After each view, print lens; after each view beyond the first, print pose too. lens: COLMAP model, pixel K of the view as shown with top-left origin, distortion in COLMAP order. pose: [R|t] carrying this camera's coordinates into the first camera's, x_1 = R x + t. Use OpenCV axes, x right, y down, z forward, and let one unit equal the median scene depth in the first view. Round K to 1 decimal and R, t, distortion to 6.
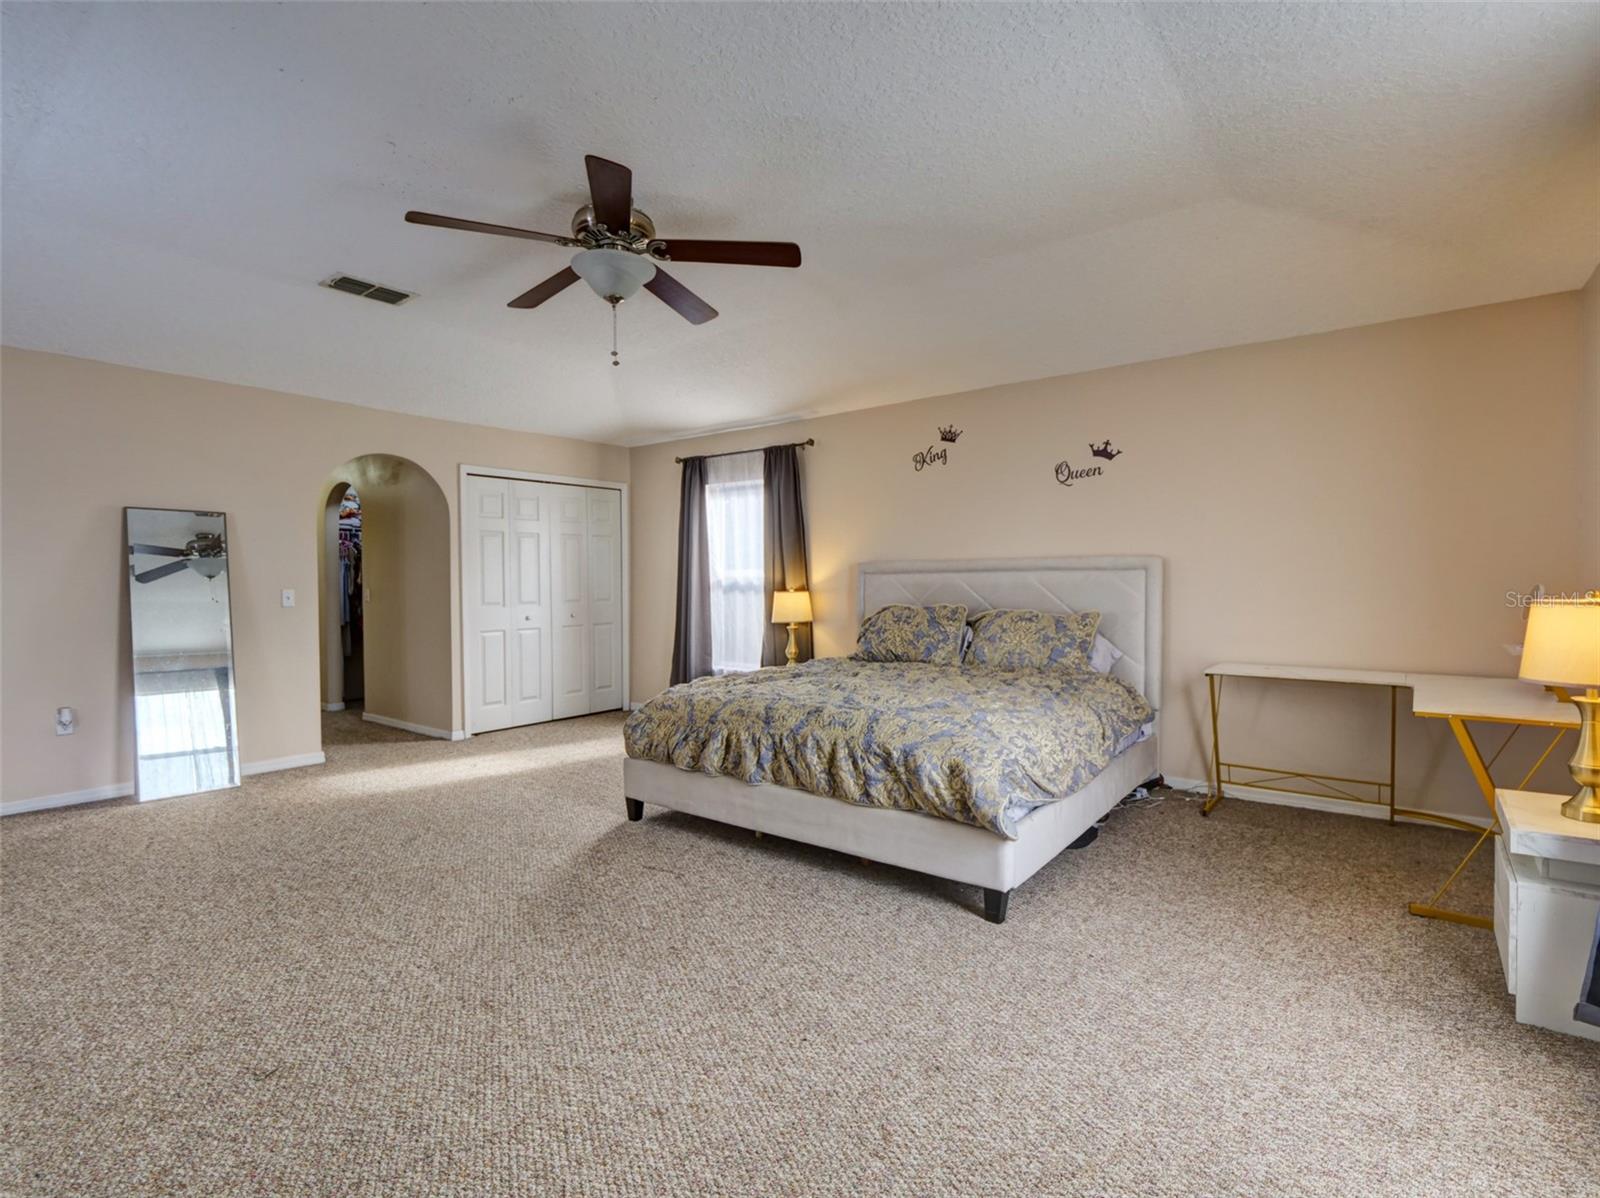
lens RADIAL K [[782.4, 0, 798.9], [0, 782.4, 599.9], [0, 0, 1]] dist [-0.015765, 0.000840]
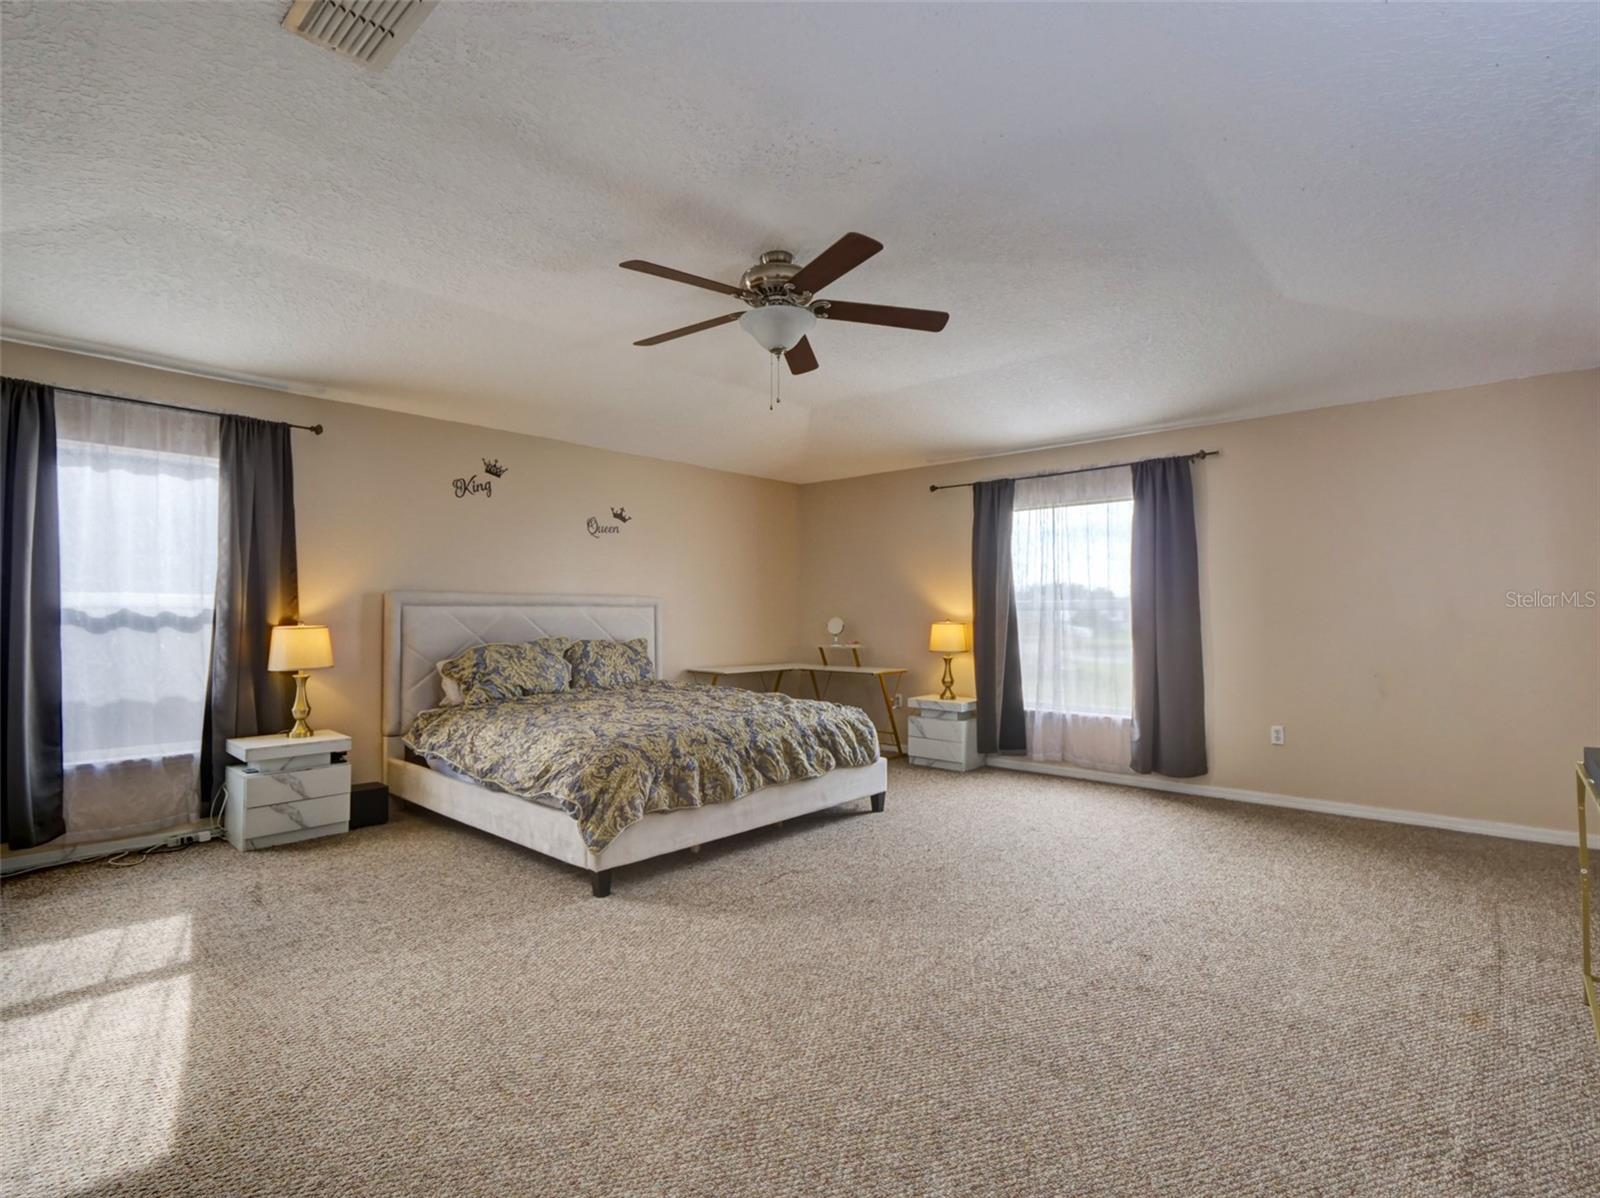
lens RADIAL K [[782.4, 0, 798.9], [0, 782.4, 599.9], [0, 0, 1]] dist [-0.015765, 0.000840]
pose [[0.078053, 0.024673, 0.996644, -0.872043], [0.018996, 0.999475, -0.026231, -0.009573], [-0.996768, 0.020980, 0.077543, 0.600268]]
